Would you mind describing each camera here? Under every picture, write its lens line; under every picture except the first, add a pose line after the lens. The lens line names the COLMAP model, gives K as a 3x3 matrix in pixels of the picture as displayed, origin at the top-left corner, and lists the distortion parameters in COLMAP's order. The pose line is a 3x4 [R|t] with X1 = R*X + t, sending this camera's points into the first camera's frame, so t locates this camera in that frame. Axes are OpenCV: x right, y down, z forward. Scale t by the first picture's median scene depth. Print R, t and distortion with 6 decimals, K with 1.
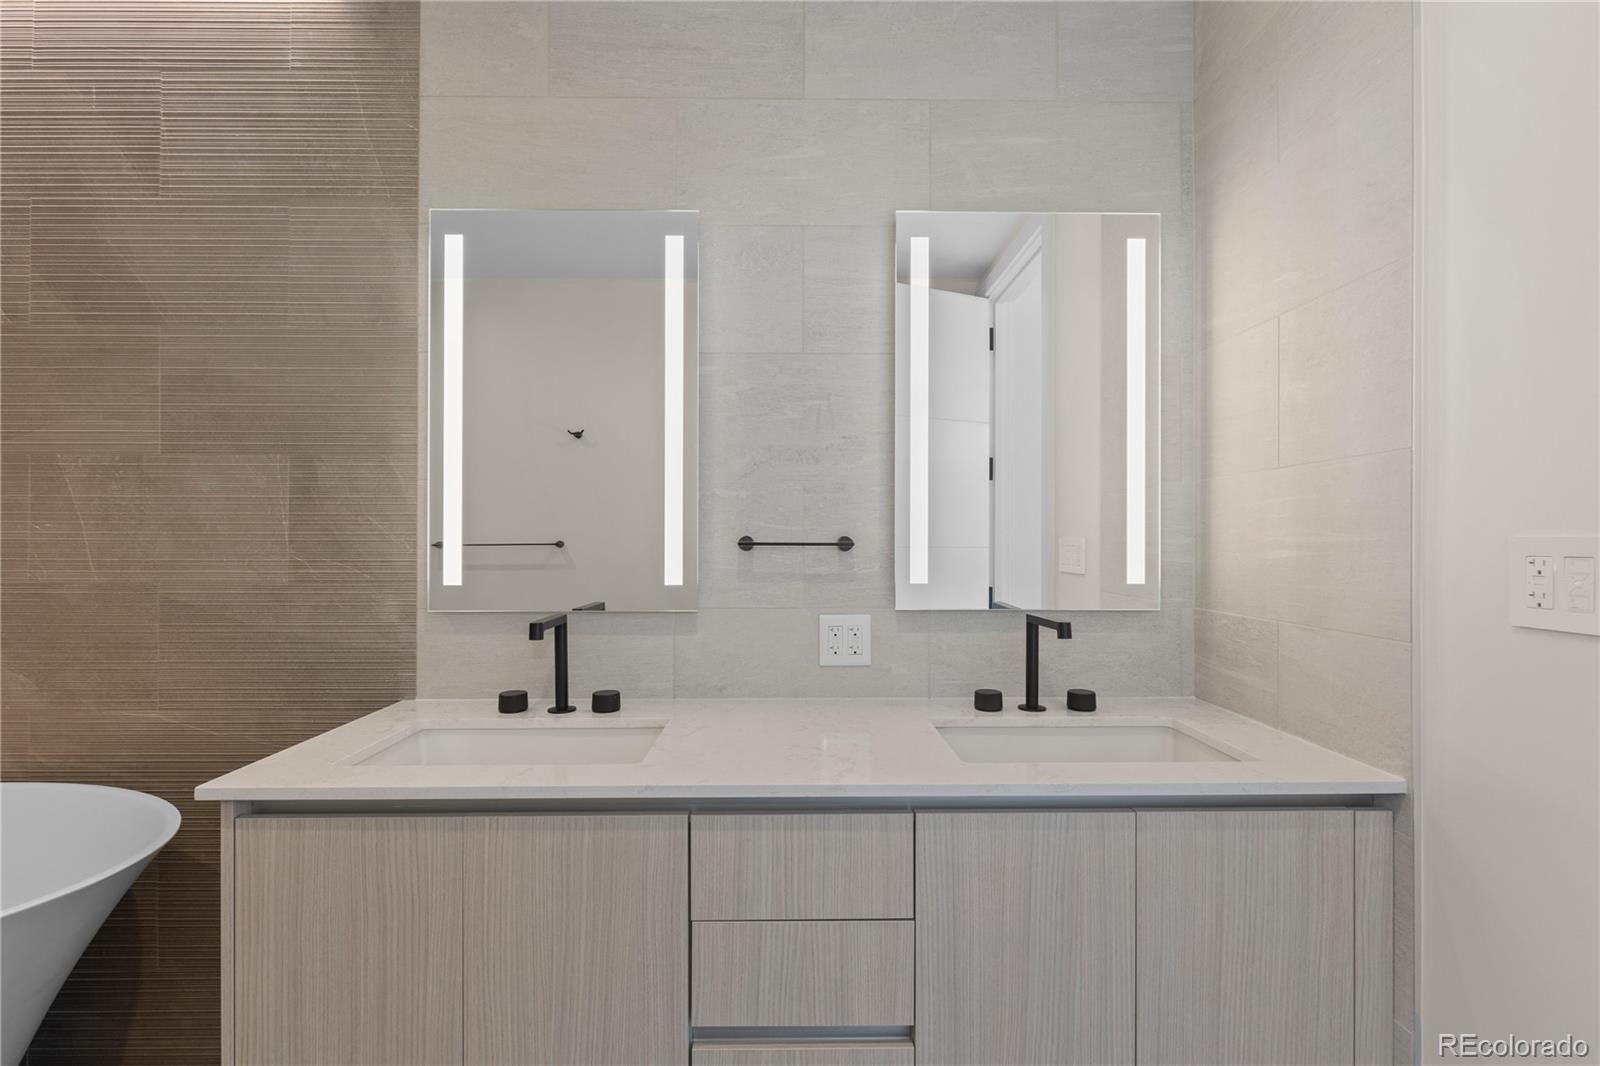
lens RADIAL K [[713.9, 0, 796.4], [0, 713.9, 537.7], [0, 0, 1]] dist [-0.000405, -0.001053]
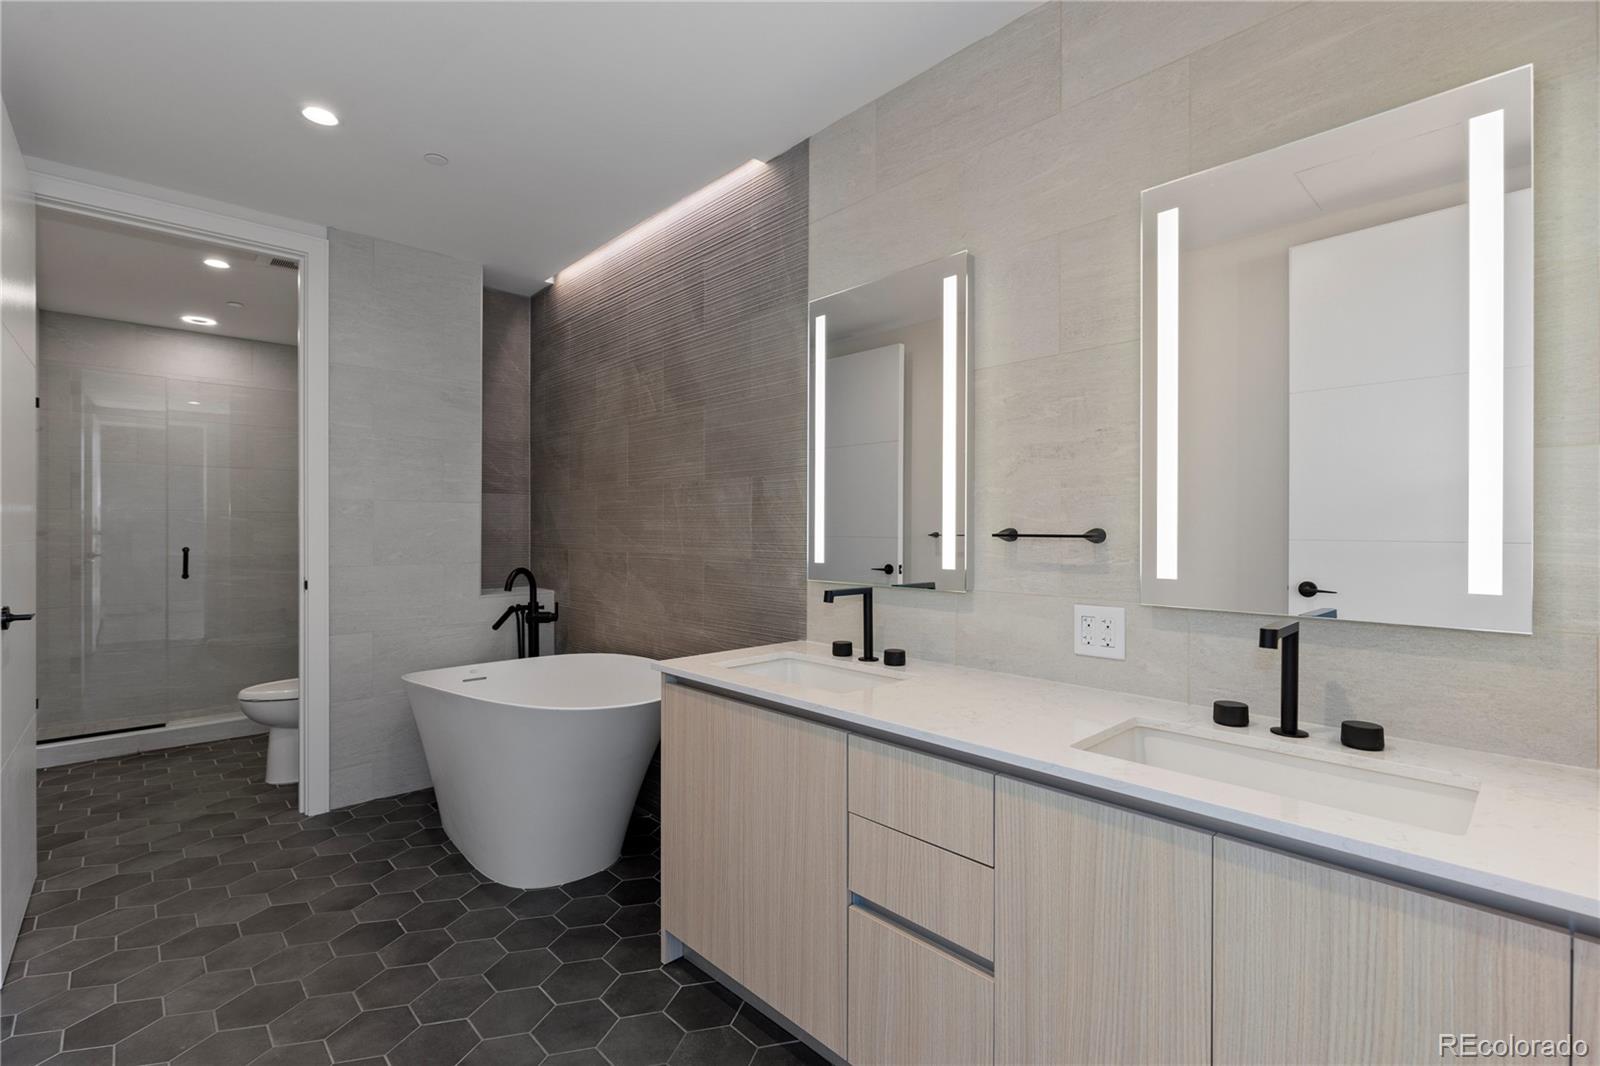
lens RADIAL K [[713.9, 0, 805.1], [0, 713.9, 530.6], [0, 0, 1]] dist [-0.000405, -0.001053]
pose [[0.681130, 0.002277, -0.732159, 0.528219], [-0.001132, 0.999997, 0.002057, -0.000665], [0.732162, -0.000573, 0.681131, 0.009226]]
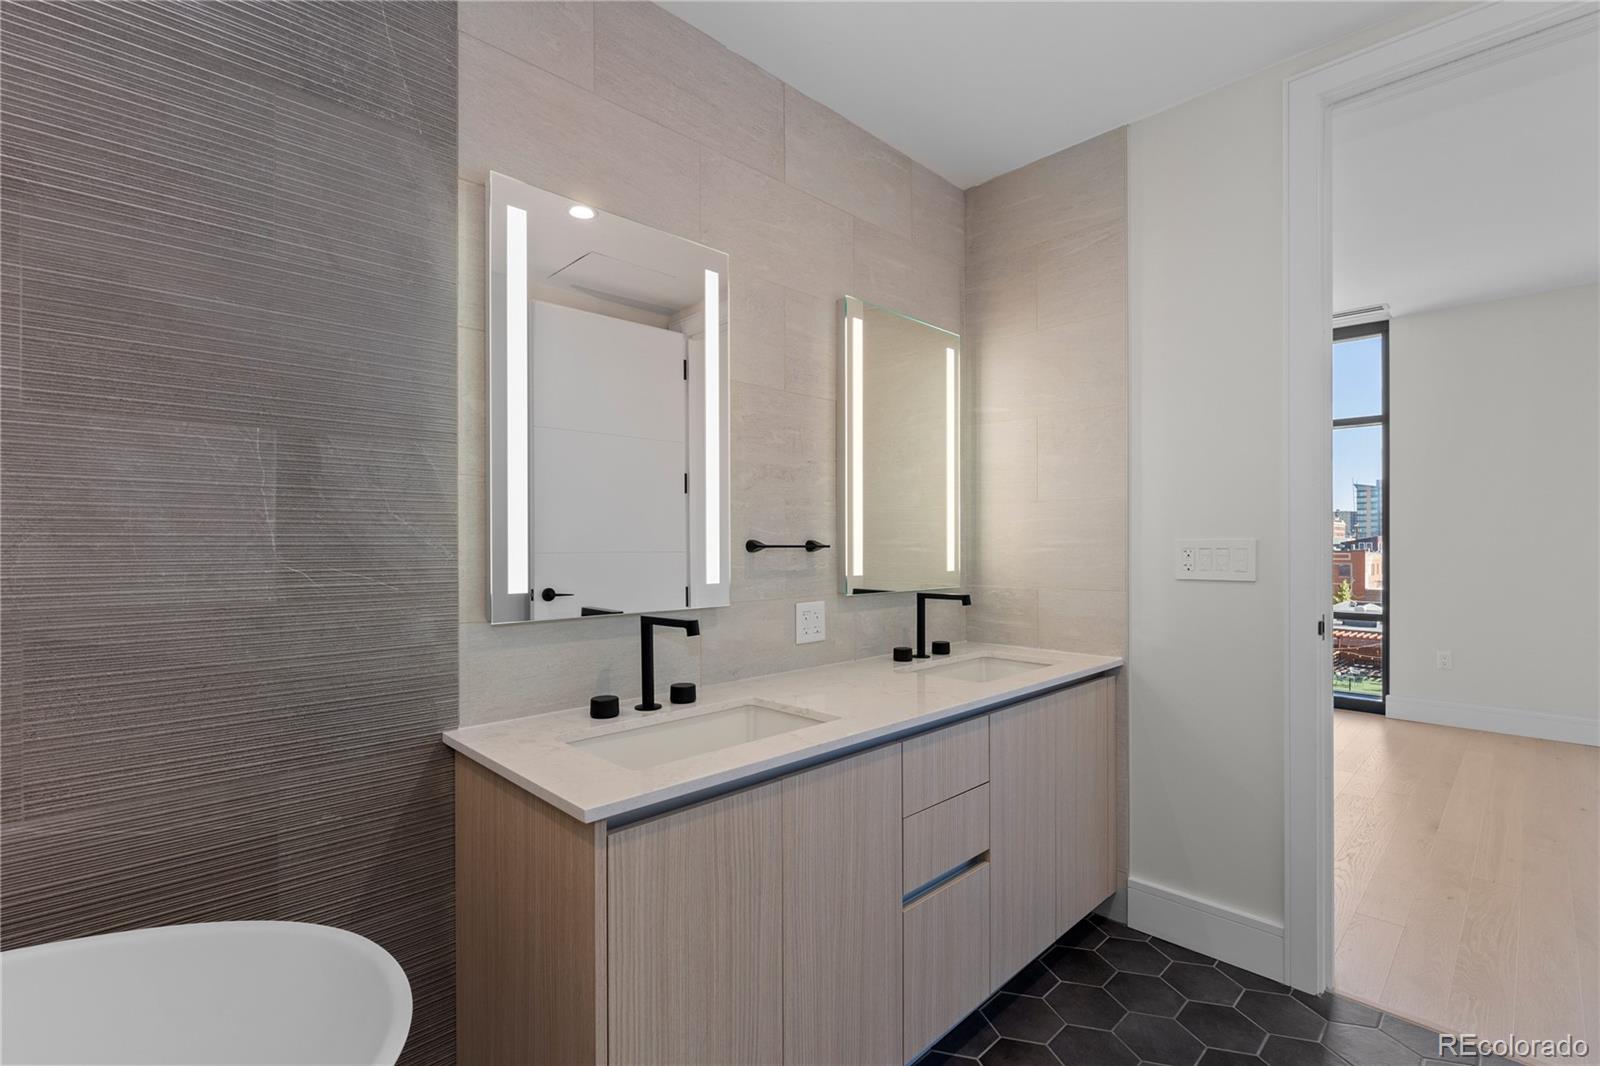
lens RADIAL K [[713.9, 0, 791.9], [0, 713.9, 549.4], [0, 0, 1]] dist [-0.000405, -0.001053]
pose [[0.734242, -0.007237, 0.678850, -0.822755], [0.005084, 0.999974, 0.005161, 0.007305], [-0.678869, -0.000338, 0.734259, 0.092455]]
